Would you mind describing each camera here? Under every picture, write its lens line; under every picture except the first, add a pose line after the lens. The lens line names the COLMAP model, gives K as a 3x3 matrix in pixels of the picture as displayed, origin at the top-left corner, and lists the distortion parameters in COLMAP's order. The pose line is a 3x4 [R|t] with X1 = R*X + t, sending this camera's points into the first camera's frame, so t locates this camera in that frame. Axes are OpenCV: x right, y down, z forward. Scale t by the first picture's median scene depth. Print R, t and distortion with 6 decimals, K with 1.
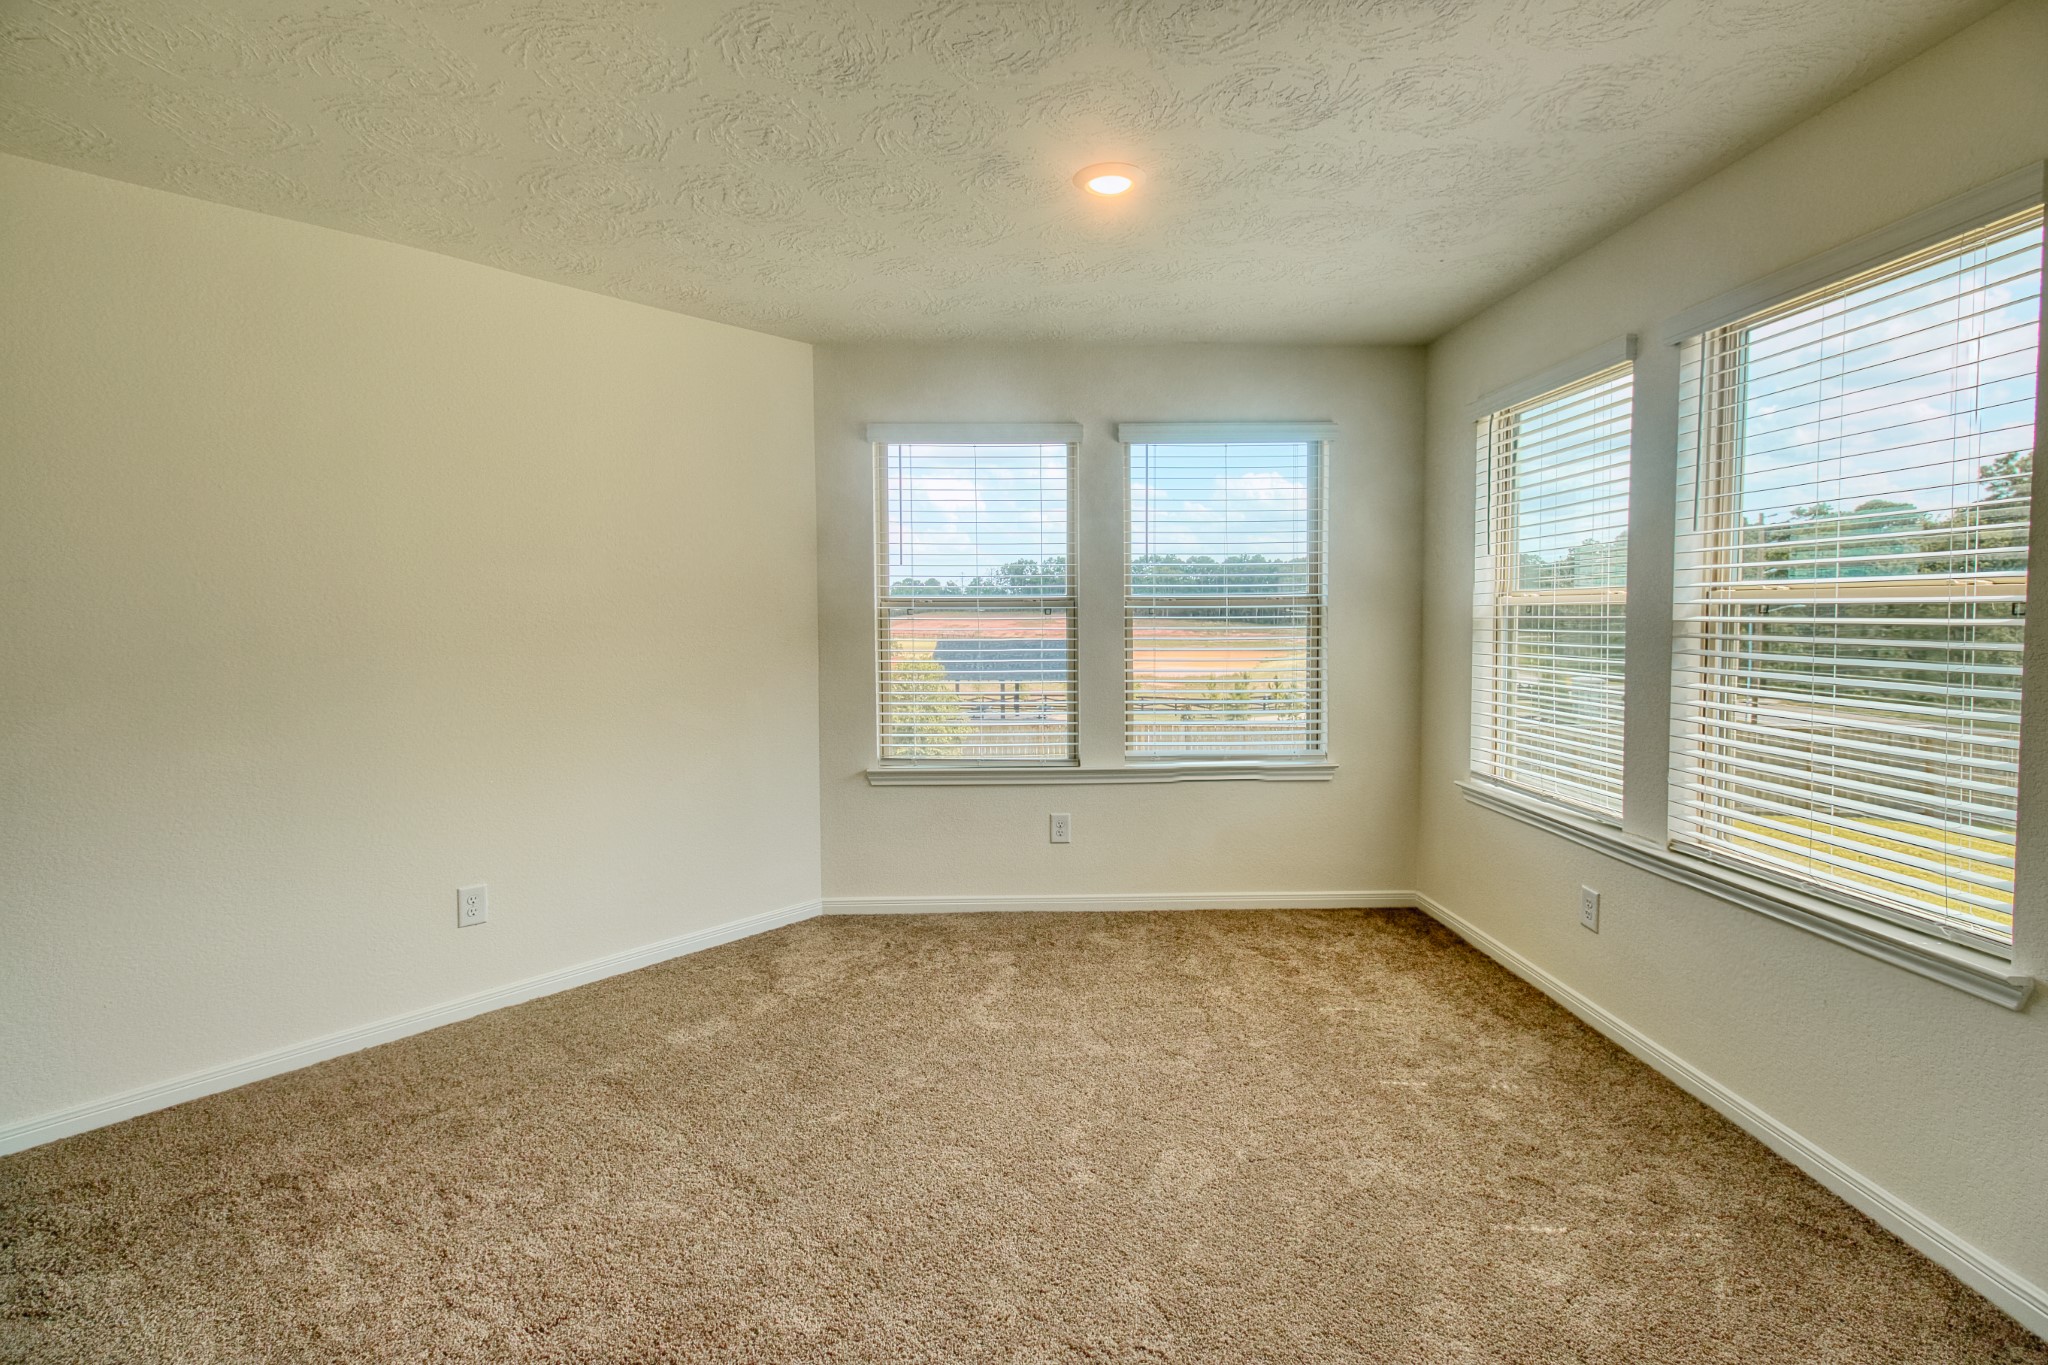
lens RADIAL K [[959.9, 0, 1039.0], [0, 959.9, 654.9], [0, 0, 1]] dist [-0.000191, -0.000219]
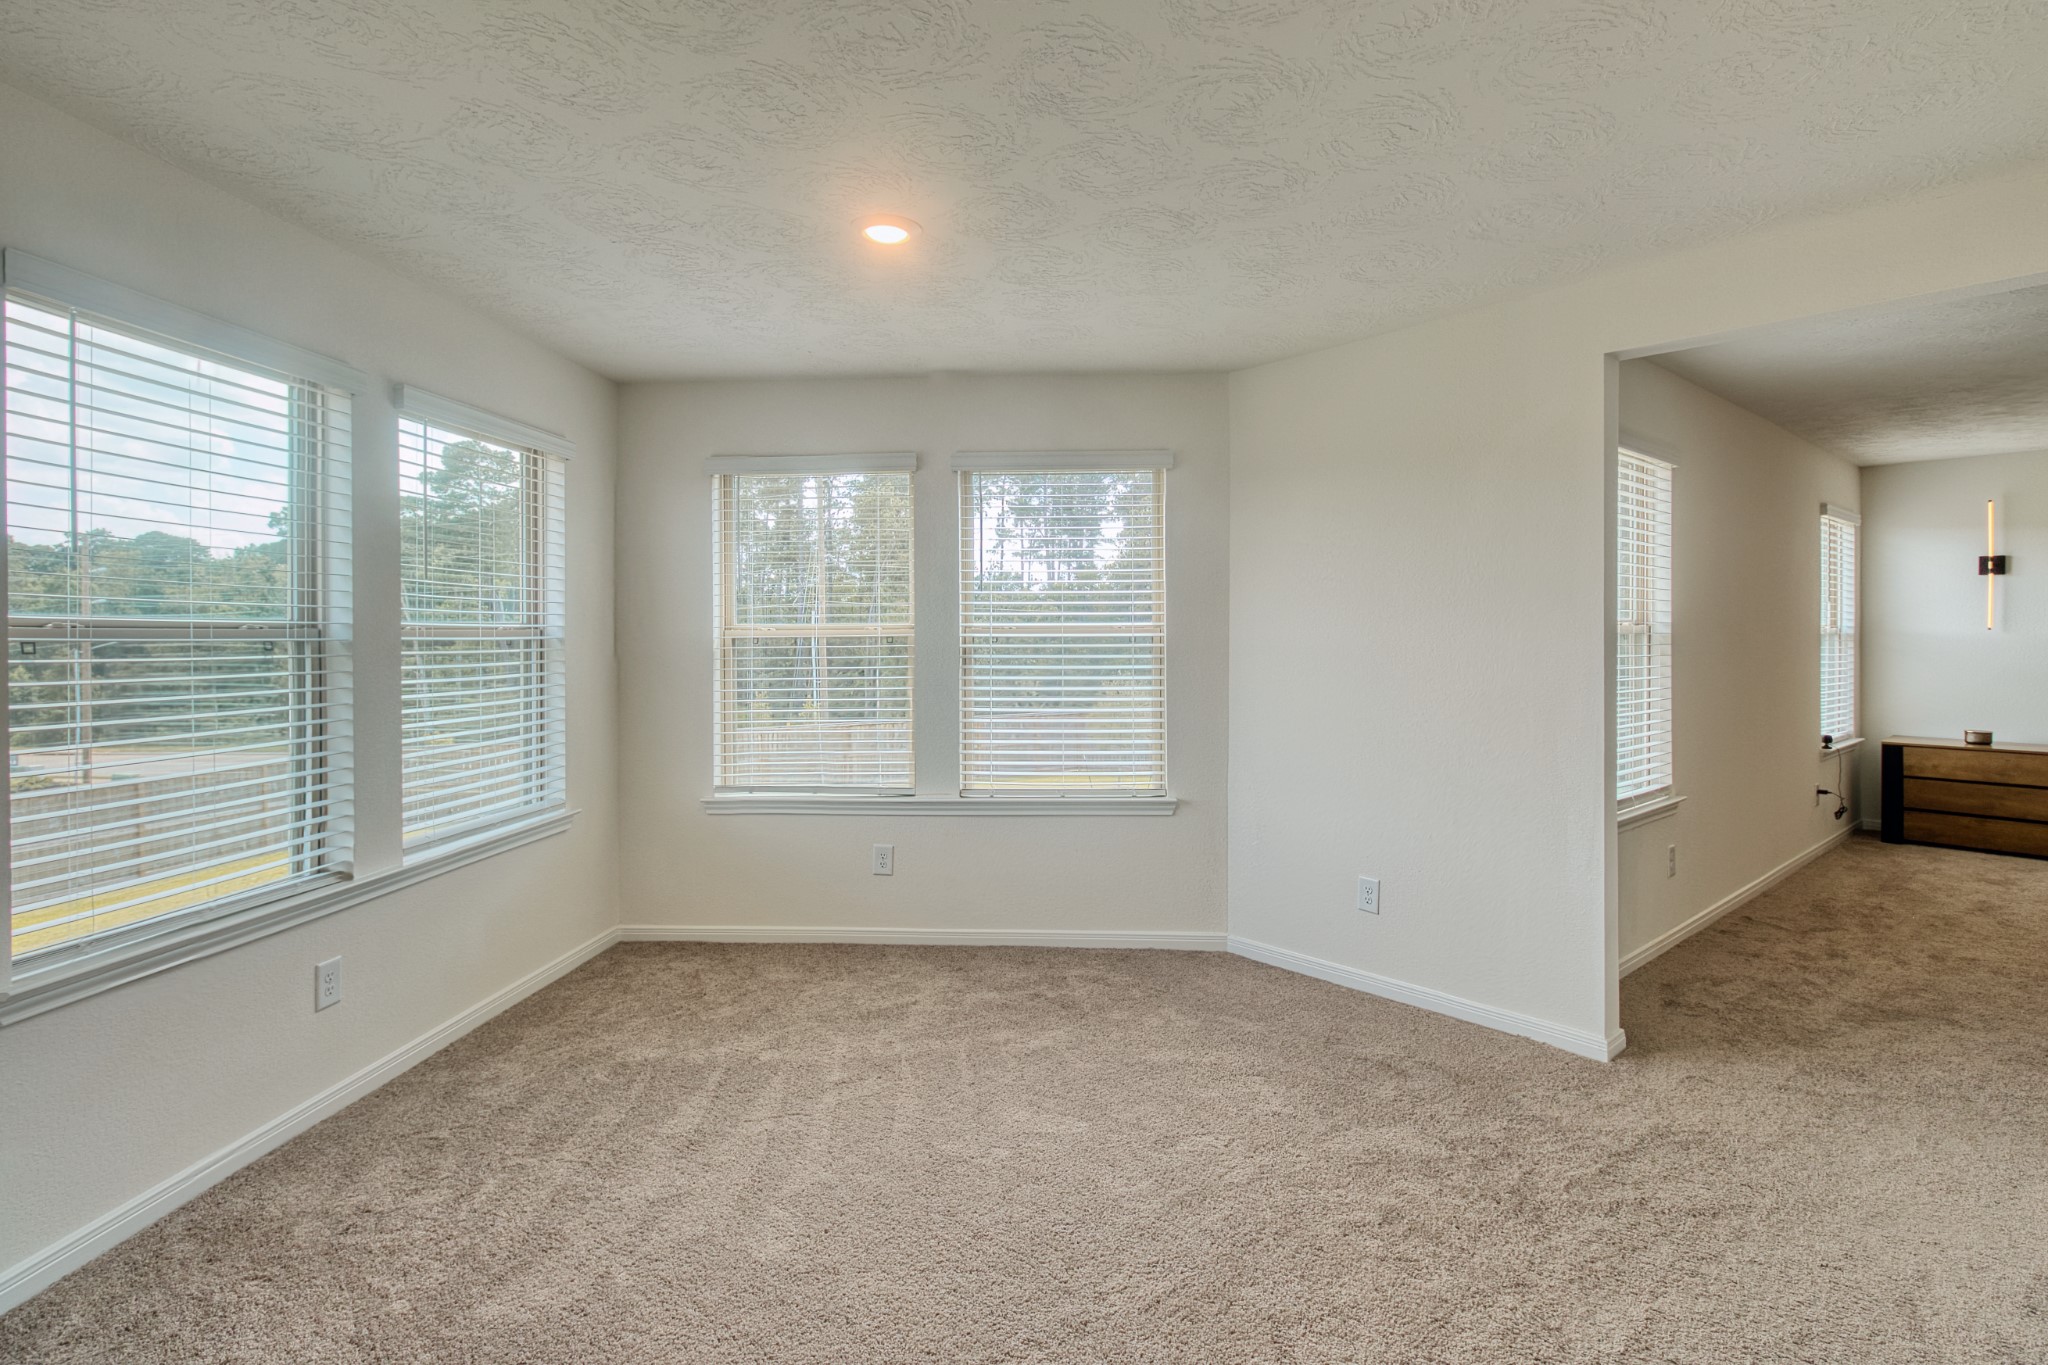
lens RADIAL K [[1013.4, 0, 1022.2], [0, 1013.4, 649.7], [0, 0, 1]] dist [-0.001371, -0.000612]
pose [[0.111622, -0.010485, 0.993695, -0.872038], [0.051675, 0.998653, 0.004733, -0.032147], [-0.992406, 0.050821, 0.112013, 0.659578]]
